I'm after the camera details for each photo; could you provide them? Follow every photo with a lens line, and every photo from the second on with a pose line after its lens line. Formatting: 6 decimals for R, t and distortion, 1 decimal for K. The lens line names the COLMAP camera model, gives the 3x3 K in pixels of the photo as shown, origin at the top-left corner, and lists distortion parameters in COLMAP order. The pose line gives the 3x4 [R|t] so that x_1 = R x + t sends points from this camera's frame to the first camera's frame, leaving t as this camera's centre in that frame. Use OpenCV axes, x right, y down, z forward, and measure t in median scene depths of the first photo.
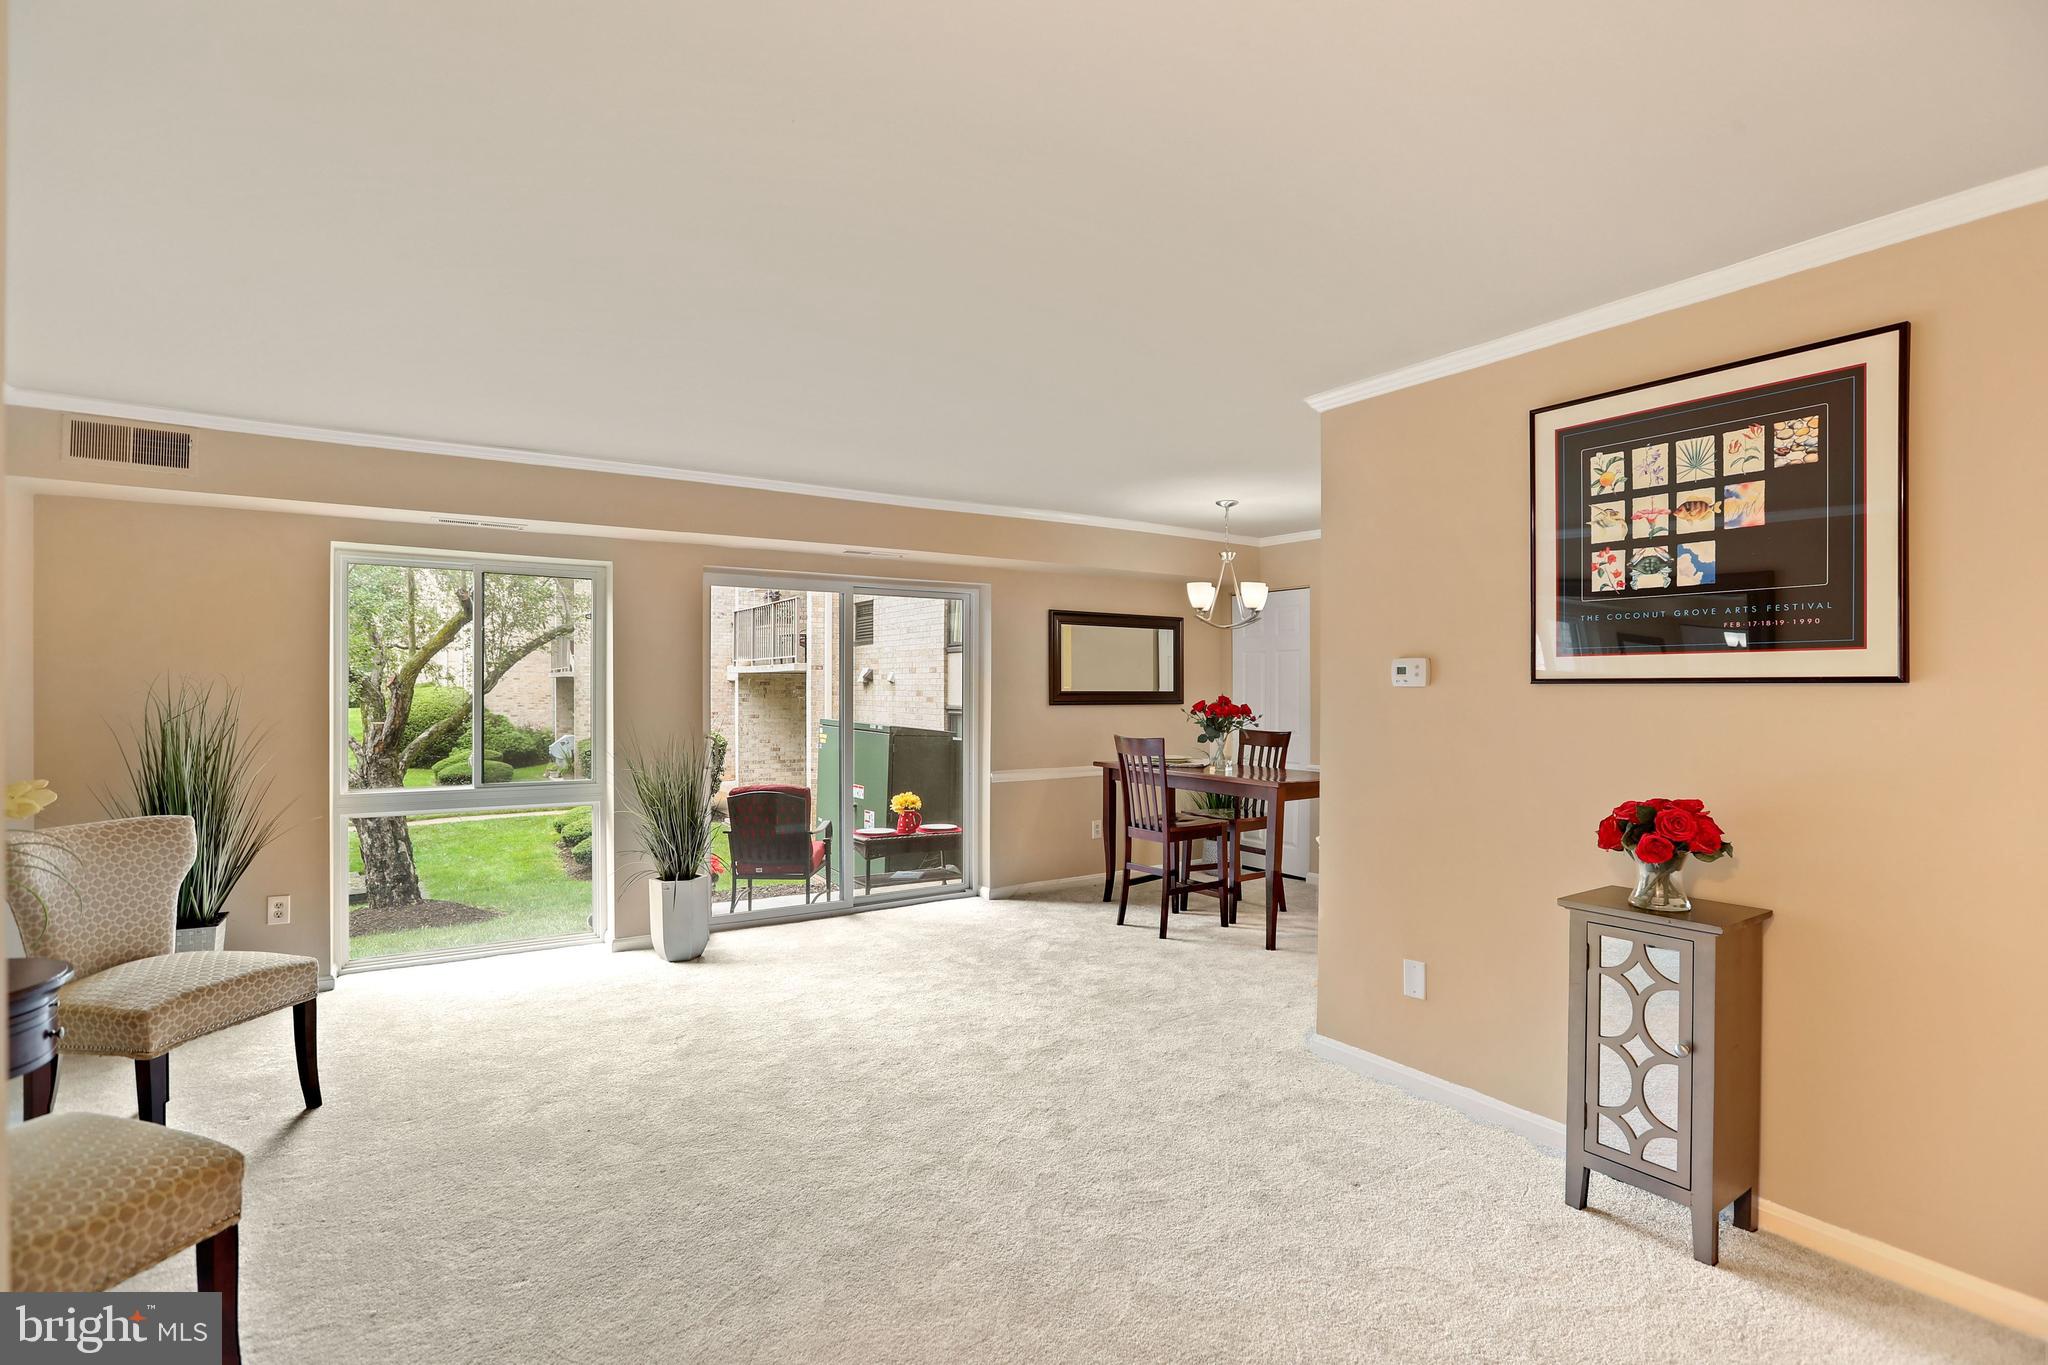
lens RADIAL K [[948.5, 0, 1030.8], [0, 948.5, 680.9], [0, 0, 1]] dist [-0.039215, 0.011851]
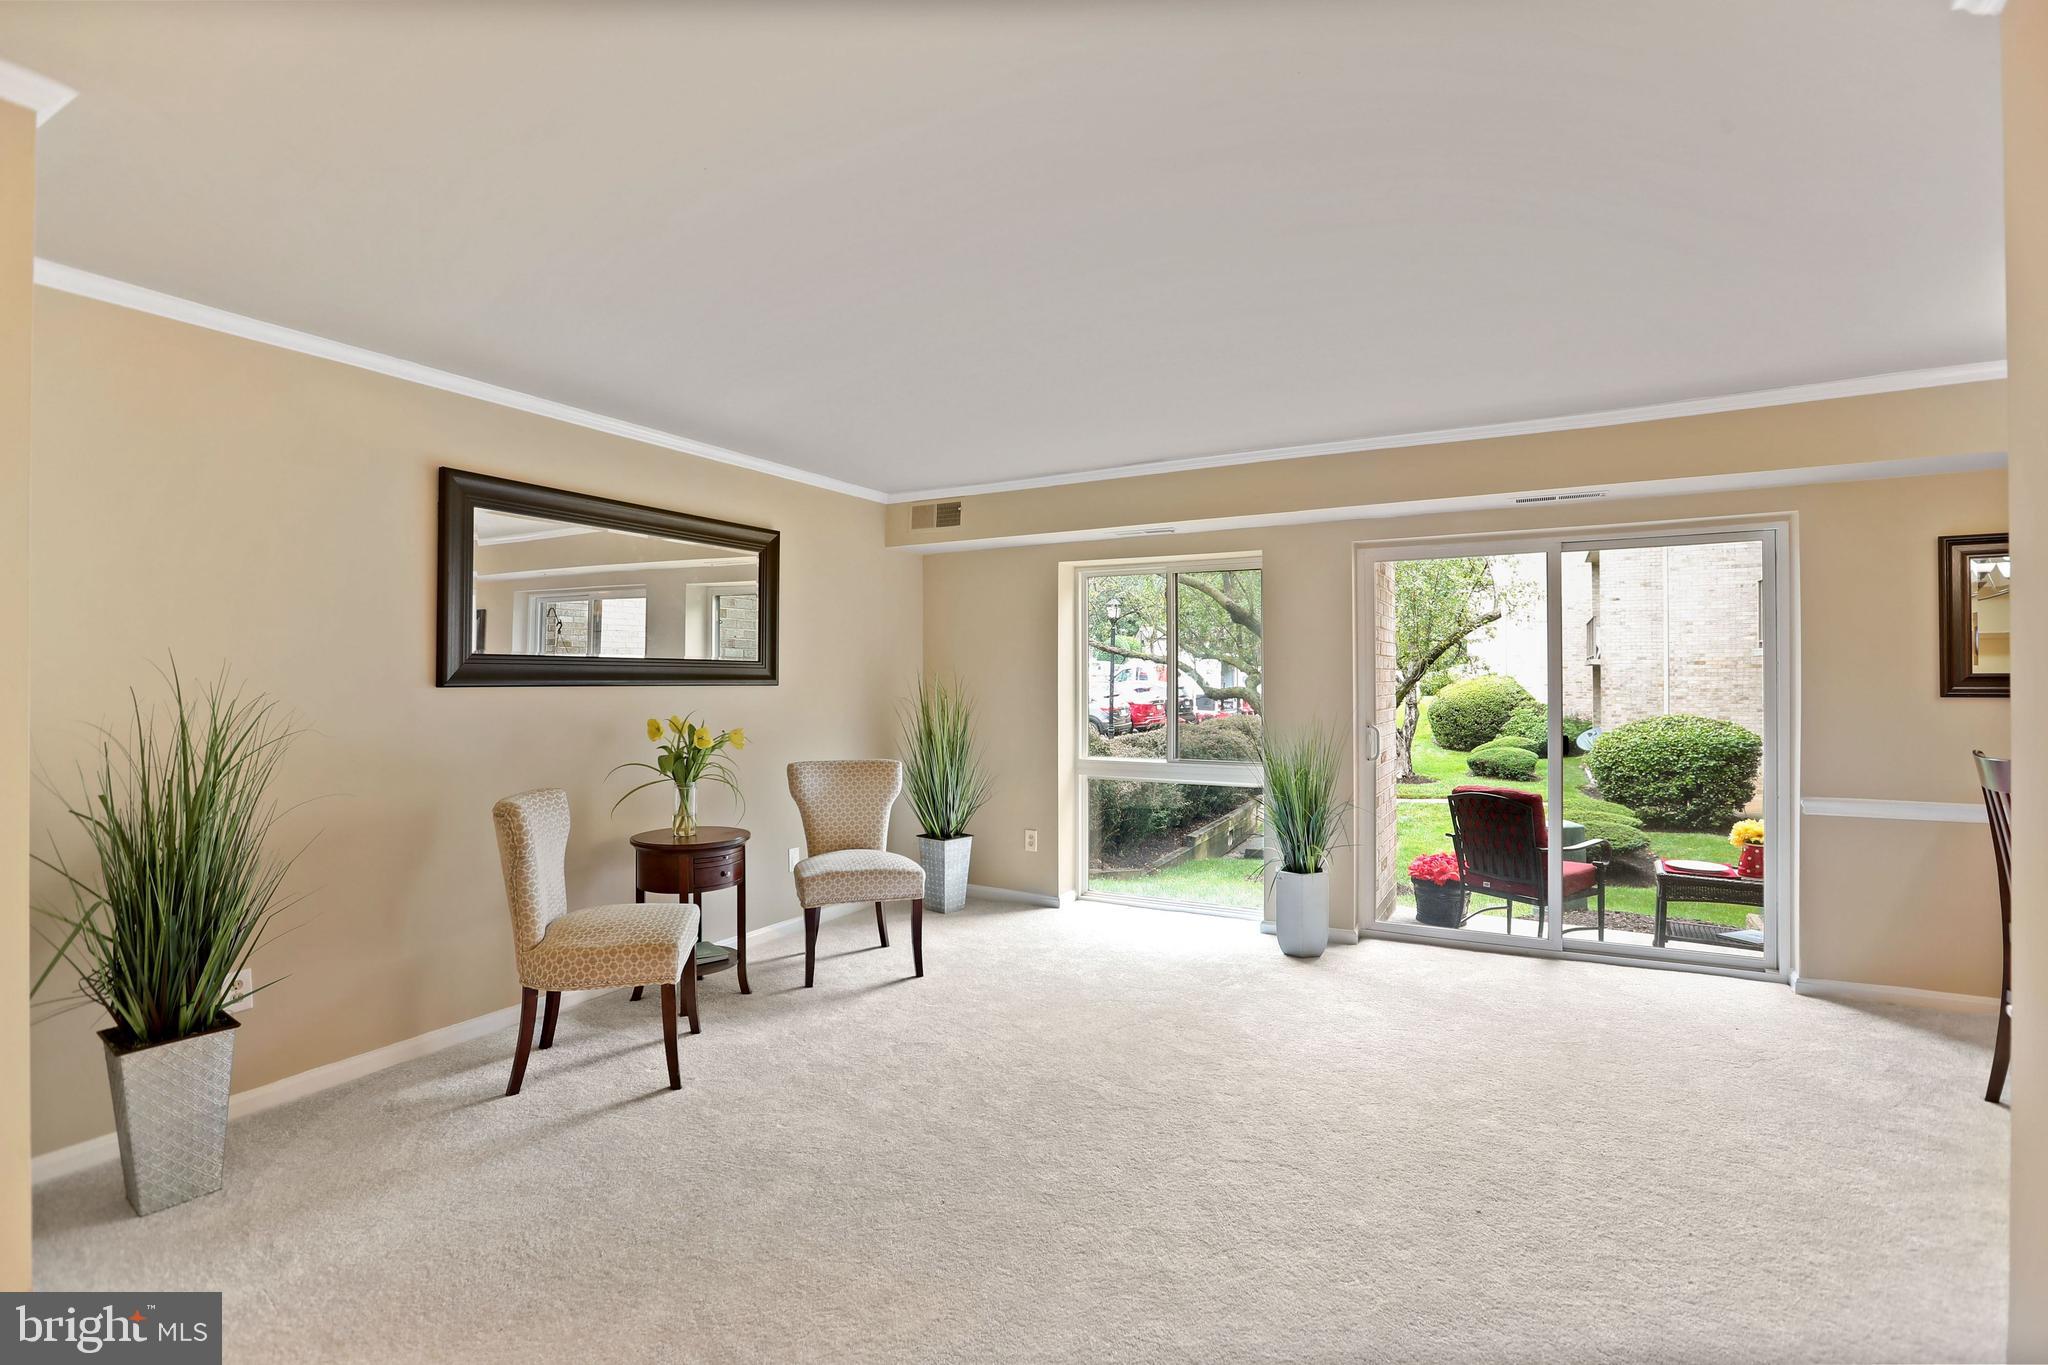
lens RADIAL K [[948.5, 0, 1031.4], [0, 948.5, 683.1], [0, 0, 1]] dist [-0.039215, 0.011851]
pose [[0.472286, -0.001486, -0.881444, 0.459079], [0.012819, 0.999904, 0.005184, 0.012011], [0.881352, -0.013748, 0.472260, 0.393965]]
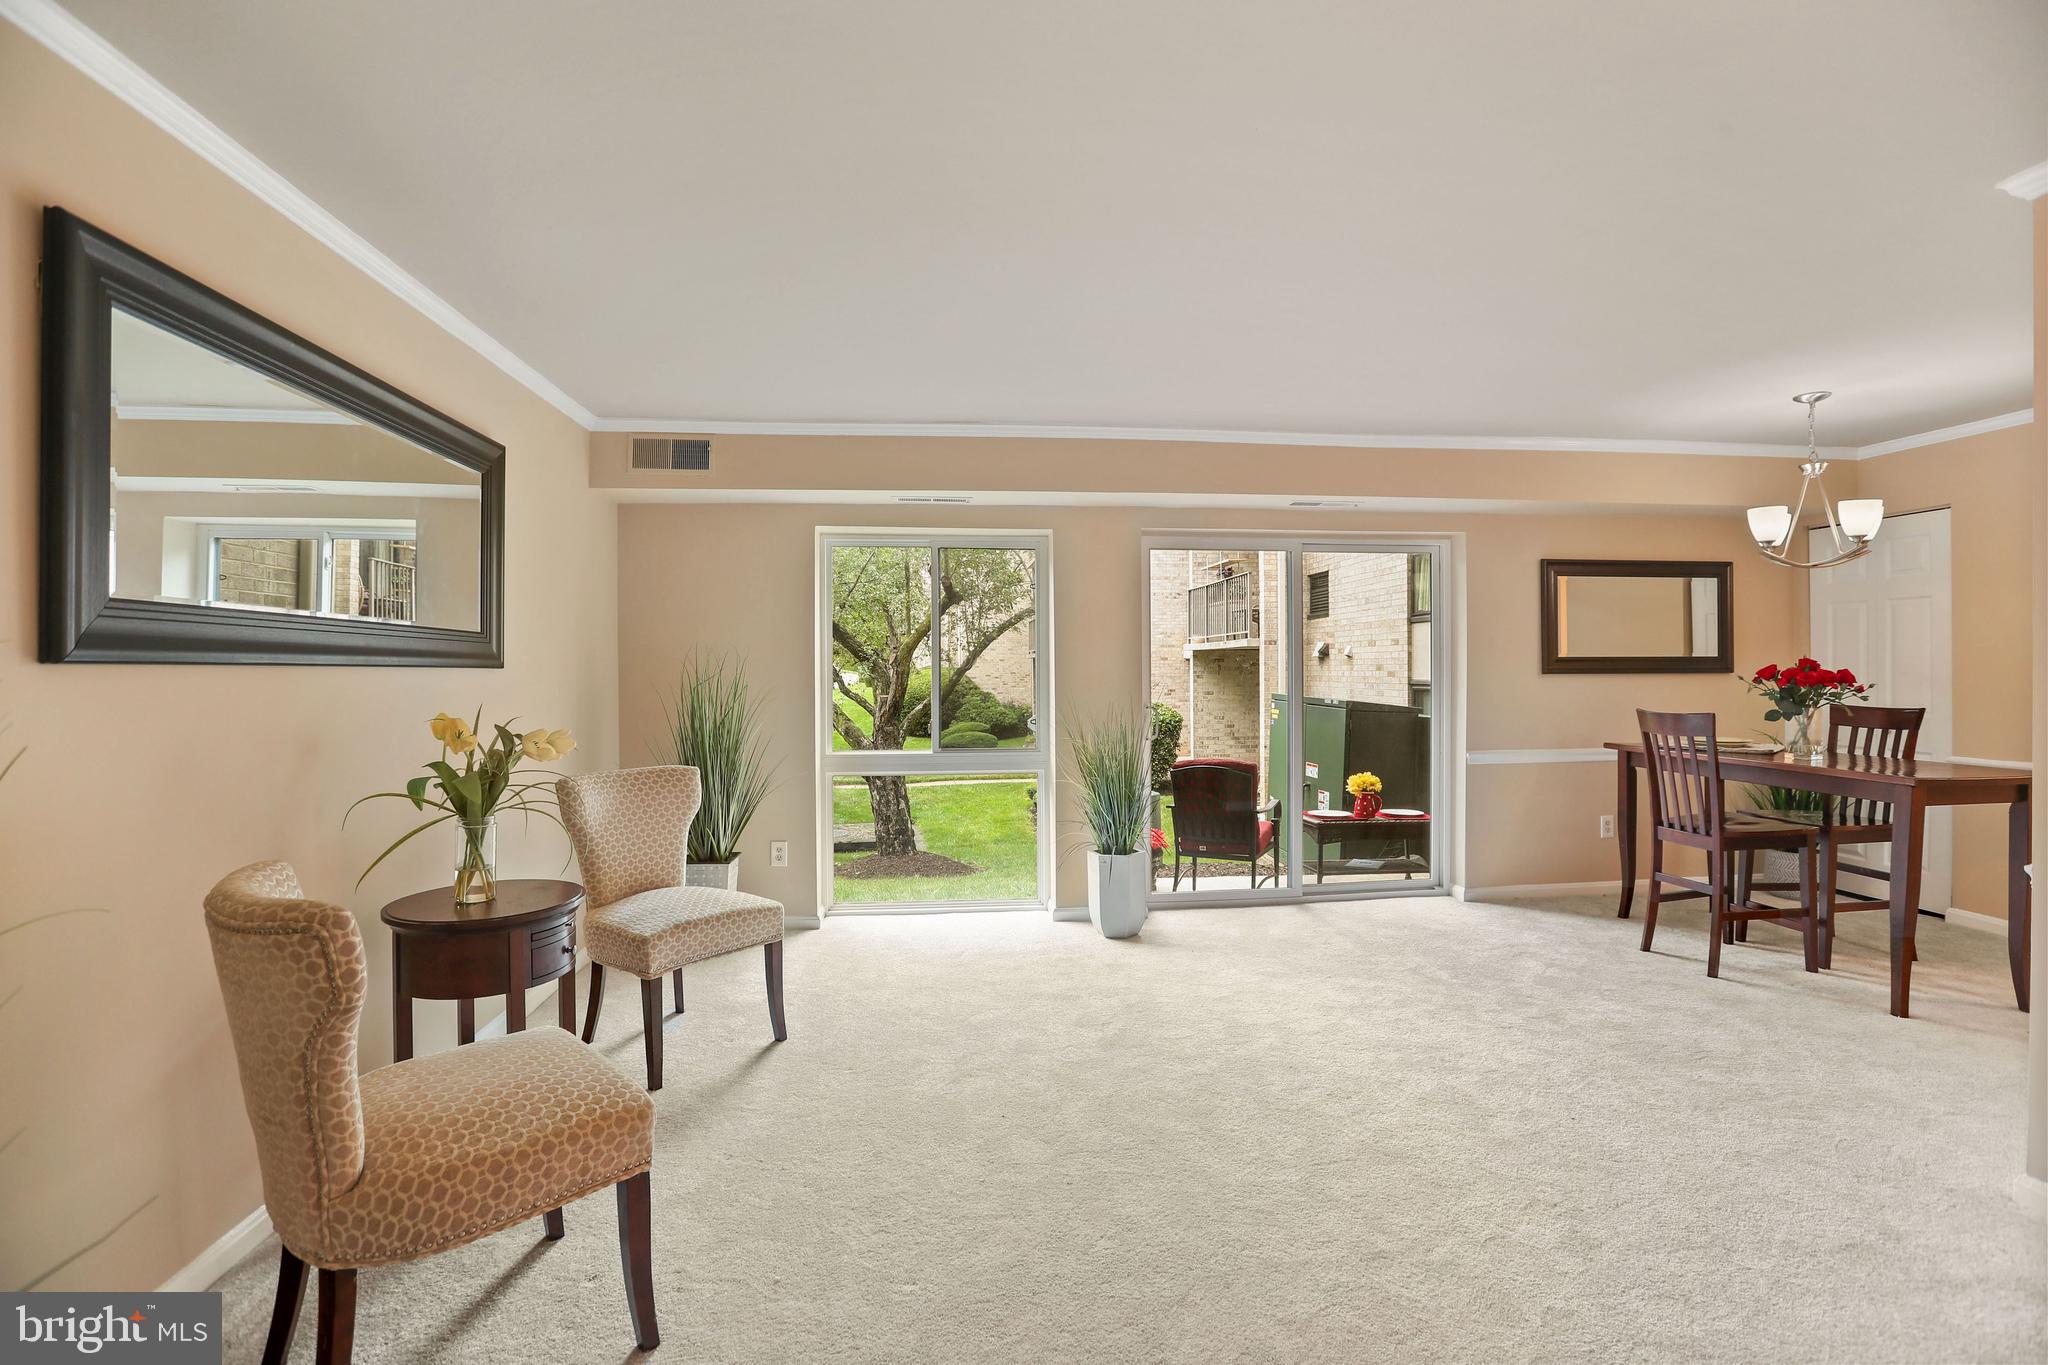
lens RADIAL K [[948.5, 0, 1033.9], [0, 948.5, 672.5], [0, 0, 1]] dist [-0.039215, 0.011851]
pose [[0.892025, -0.005412, -0.451954, -0.010795], [0.011886, 0.999863, 0.011485, 0.016912], [0.451830, -0.015617, 0.891967, 0.120555]]
